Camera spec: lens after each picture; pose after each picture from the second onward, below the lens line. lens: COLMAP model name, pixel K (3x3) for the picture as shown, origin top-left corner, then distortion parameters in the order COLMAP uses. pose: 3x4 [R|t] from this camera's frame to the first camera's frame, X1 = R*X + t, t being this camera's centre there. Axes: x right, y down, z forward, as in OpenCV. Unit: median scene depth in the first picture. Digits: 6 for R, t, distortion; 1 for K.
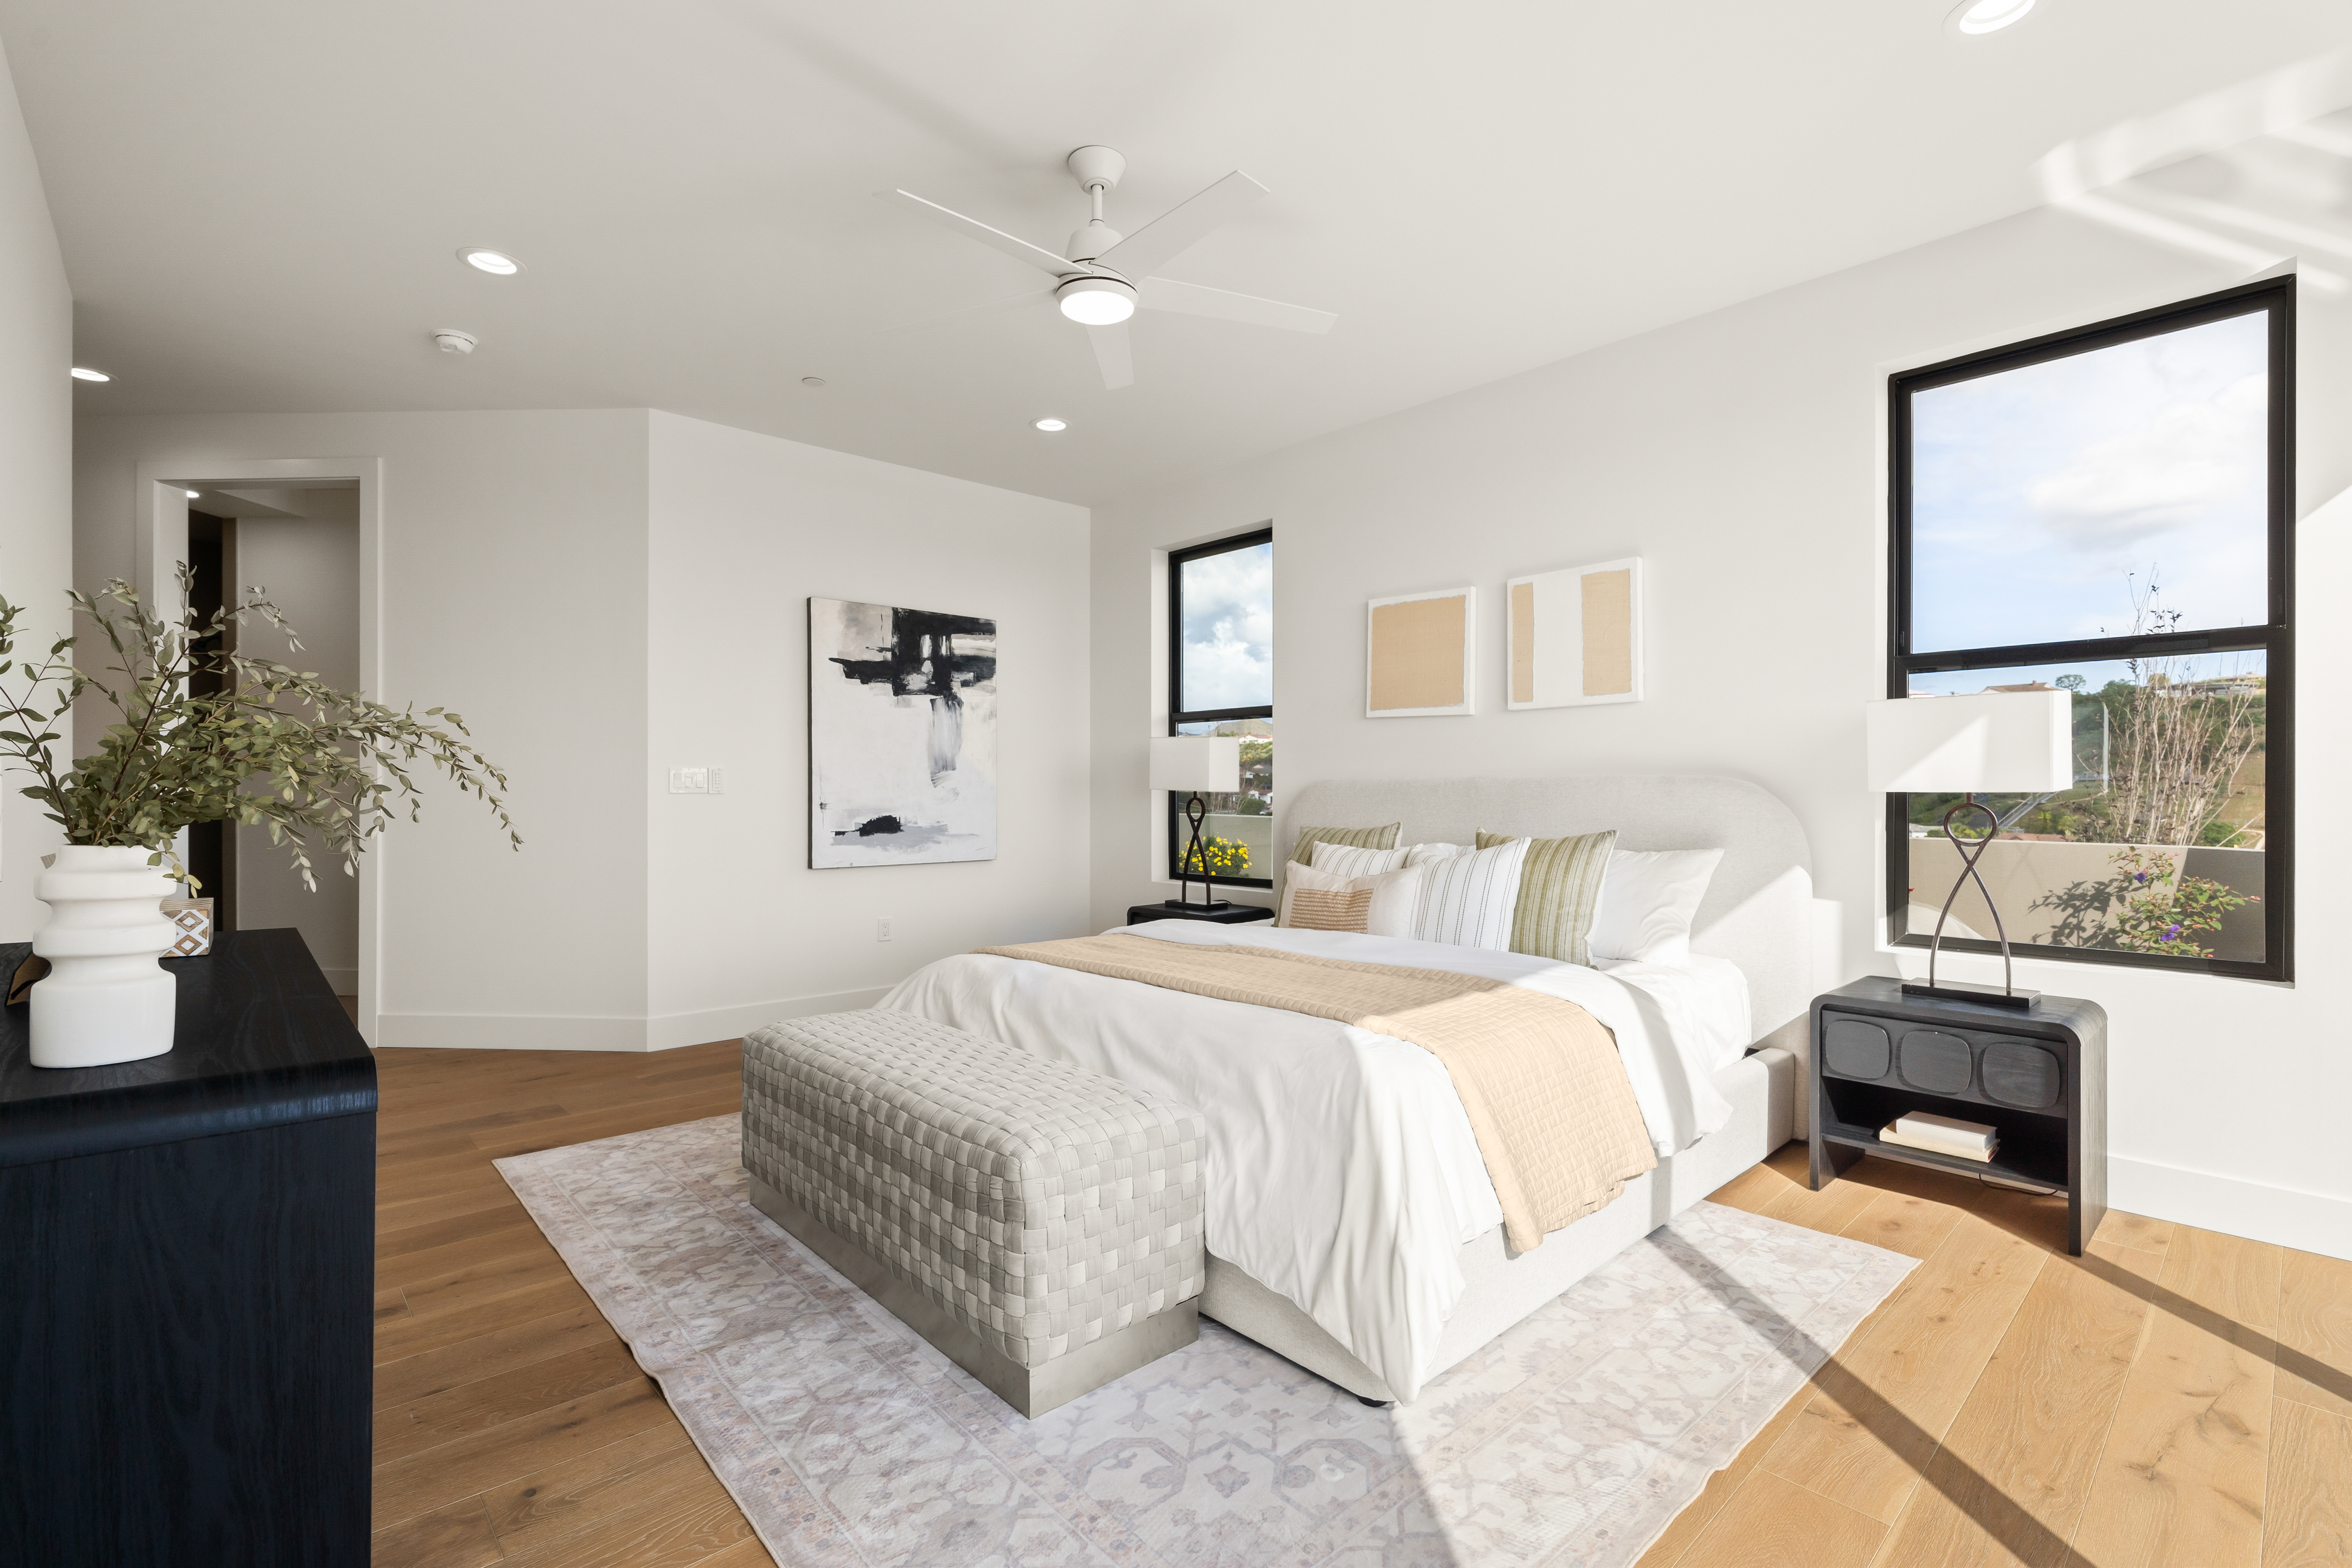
lens RADIAL K [[1068.1, 0, 1182.7], [0, 1068.1, 788.9], [0, 0, 1]] dist [-0.004313, 0.001356]
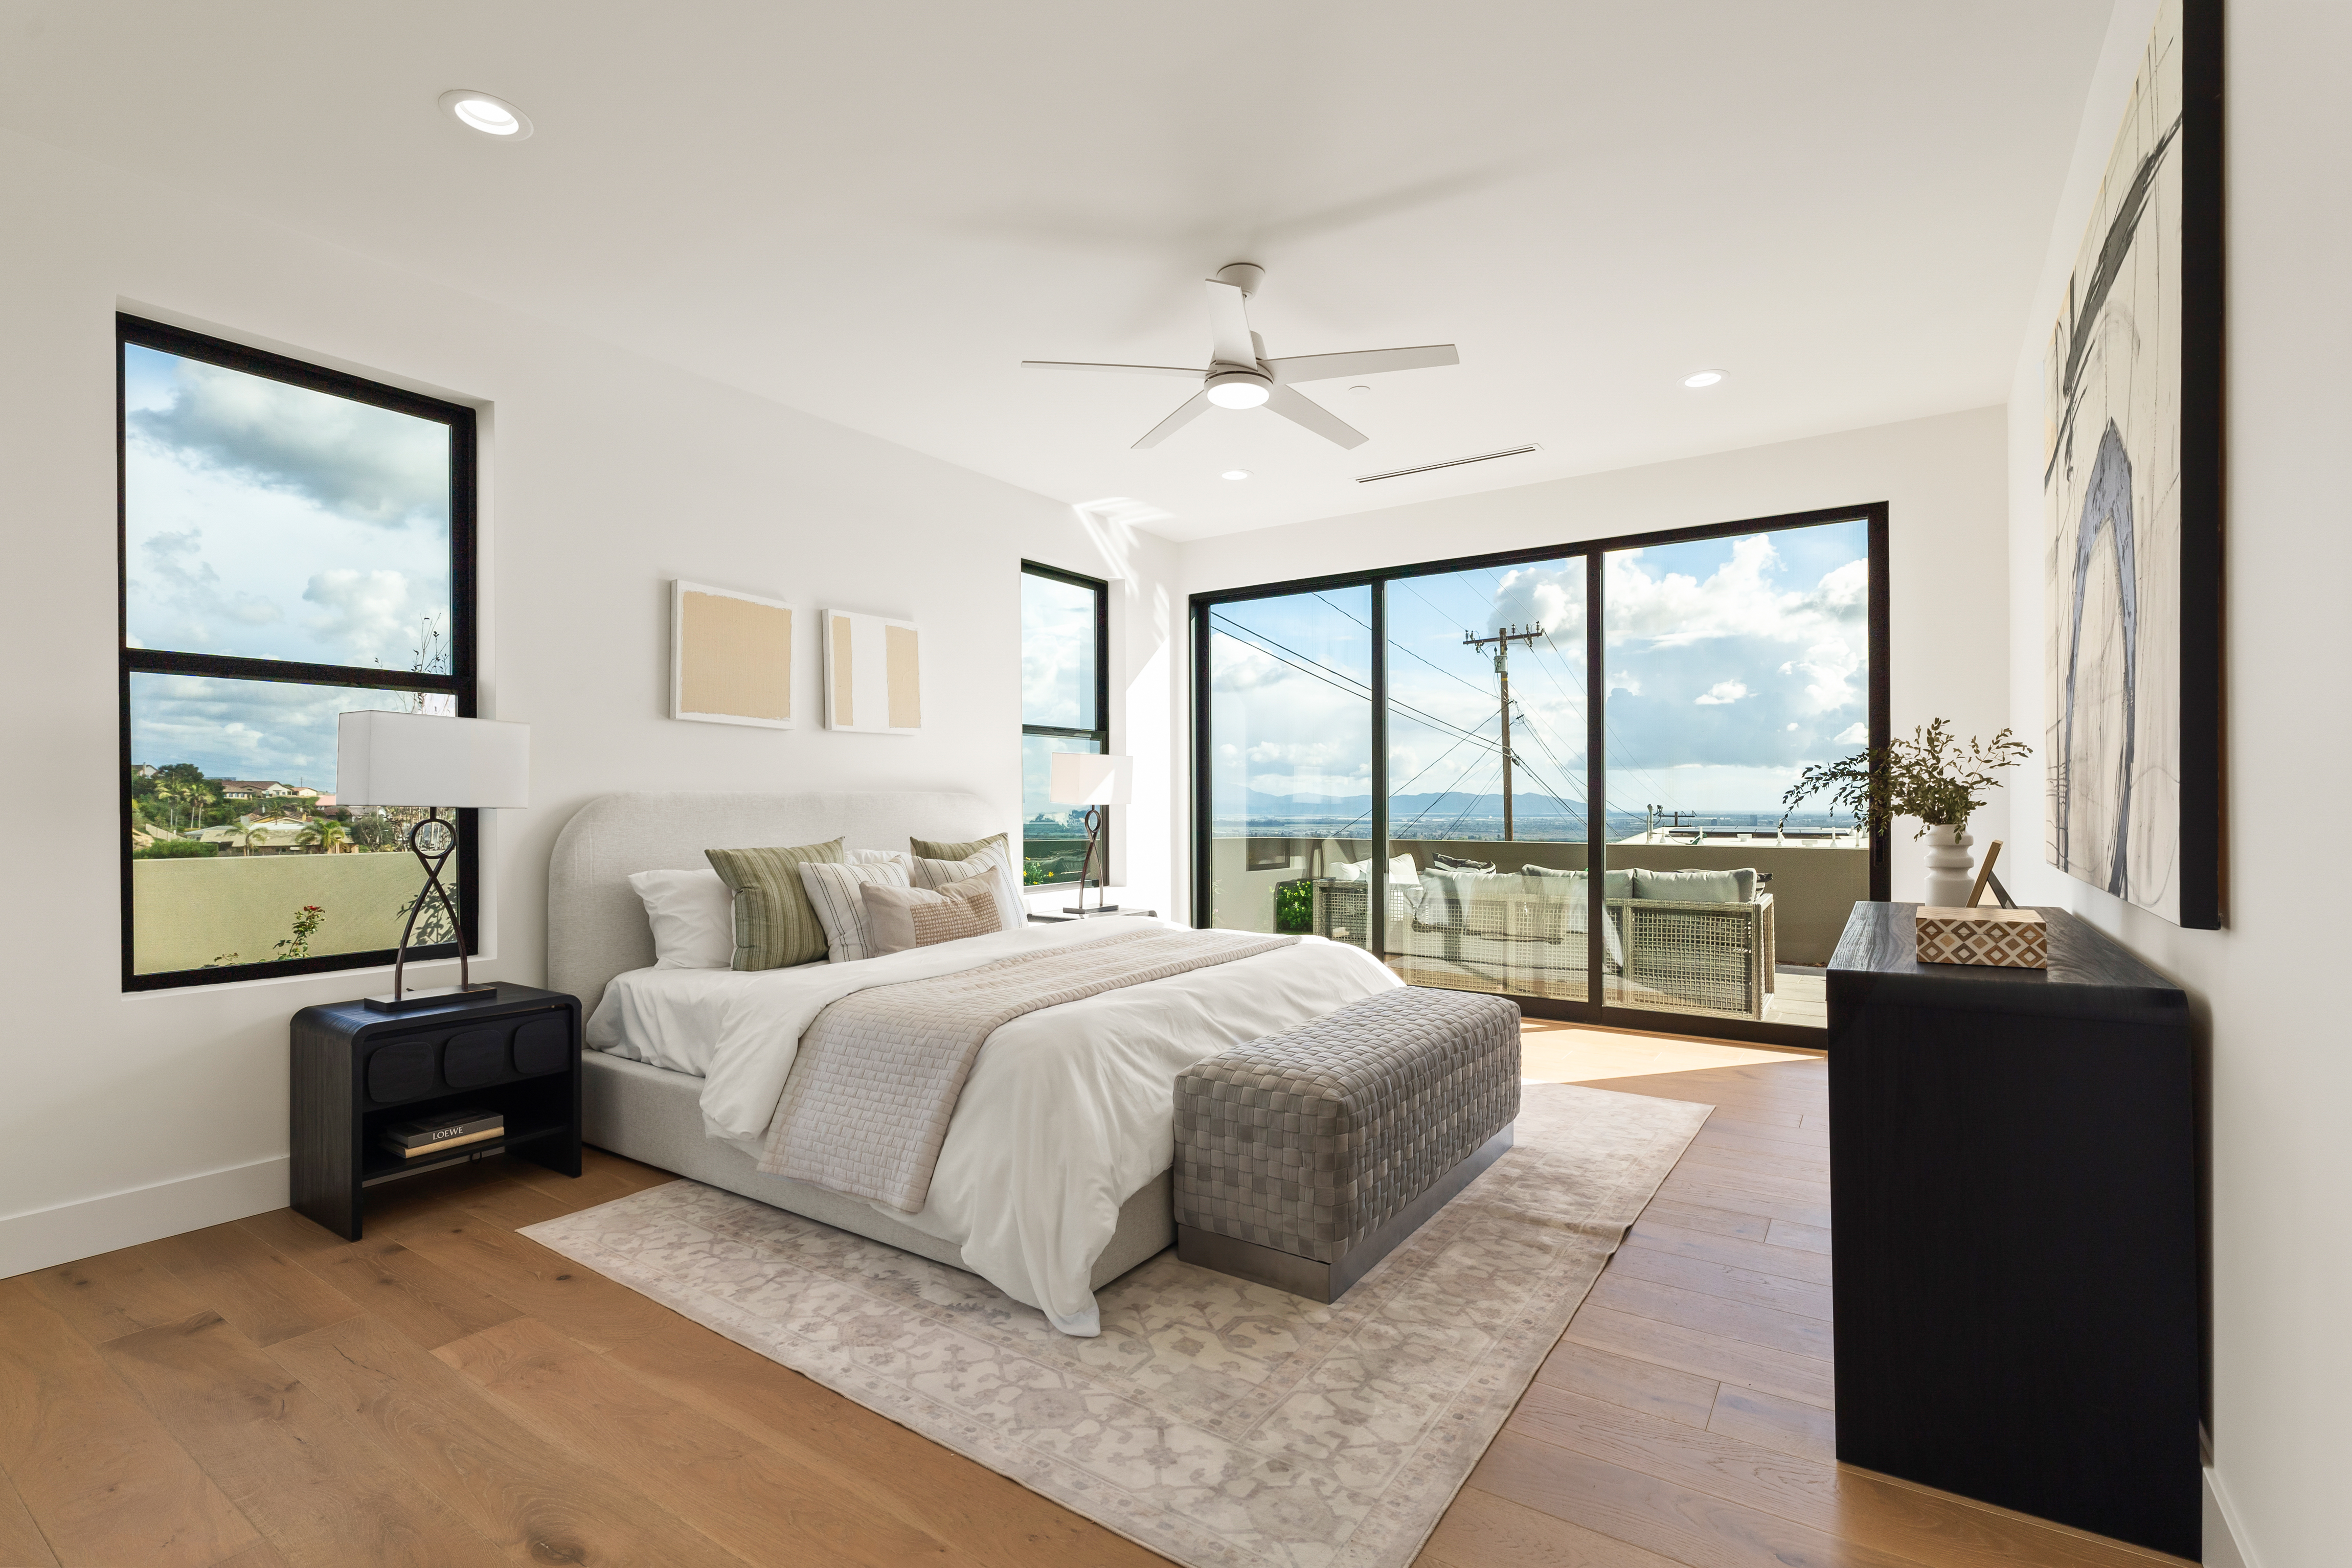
lens RADIAL K [[1068.1, 0, 1178.6], [0, 1068.1, 796.1], [0, 0, 1]] dist [-0.004313, 0.001356]
pose [[-0.230022, 0.007247, 0.973158, -0.790442], [0.001488, 0.999974, -0.007095, 0.000281], [-0.973184, -0.000184, -0.230027, 0.870733]]
